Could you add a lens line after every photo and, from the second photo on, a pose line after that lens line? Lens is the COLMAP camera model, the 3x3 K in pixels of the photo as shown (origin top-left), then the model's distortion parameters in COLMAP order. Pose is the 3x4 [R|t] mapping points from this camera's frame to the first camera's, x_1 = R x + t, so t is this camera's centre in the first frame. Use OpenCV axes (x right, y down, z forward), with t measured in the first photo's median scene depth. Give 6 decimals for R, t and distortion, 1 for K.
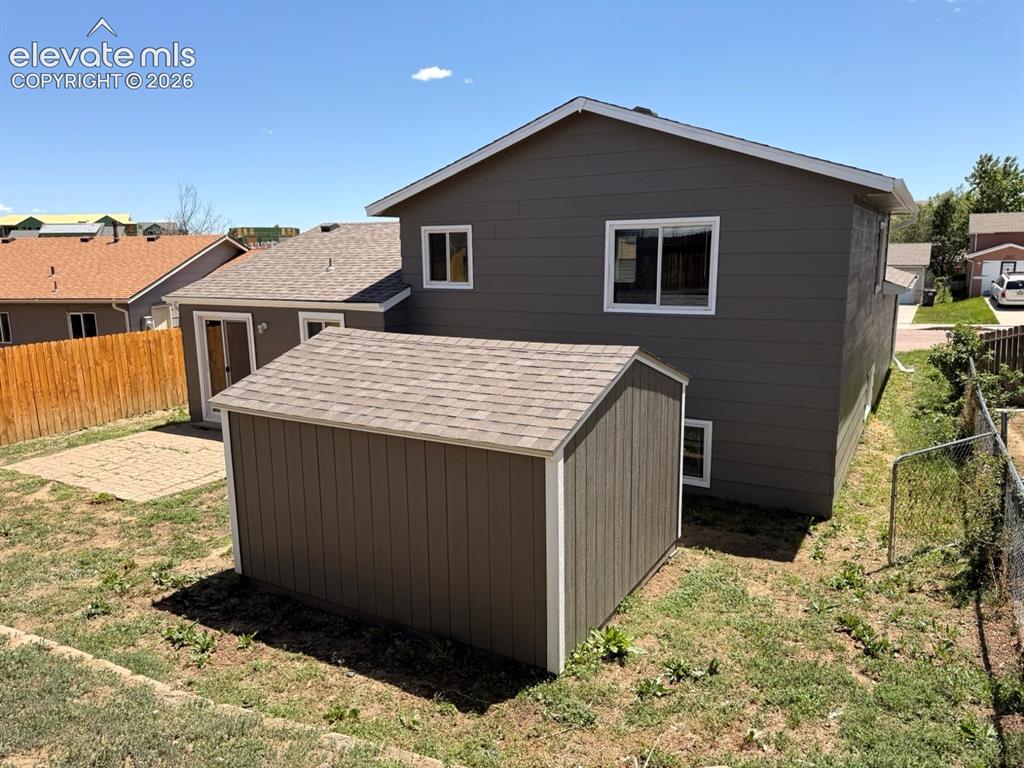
lens RADIAL K [[724.1, 0, 511.2], [0, 724.1, 382.3], [0, 0, 1]] dist [0.067451, -0.007664]
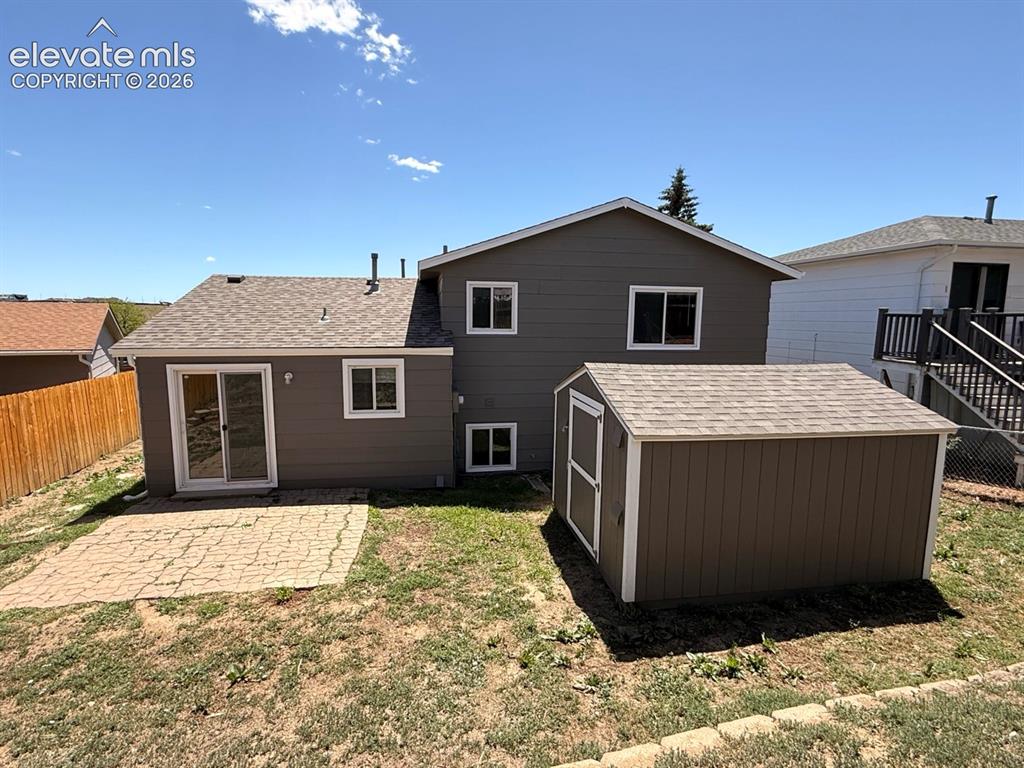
lens RADIAL K [[498.9, 0, 512.8], [0, 498.9, 389.6], [0, 0, 1]] dist [0.004426, 0.000846]
pose [[0.764080, -0.072942, 0.640984, -0.638051], [0.097562, 0.995225, -0.003045, -0.035004], [-0.637701, 0.064862, 0.767548, 0.378003]]
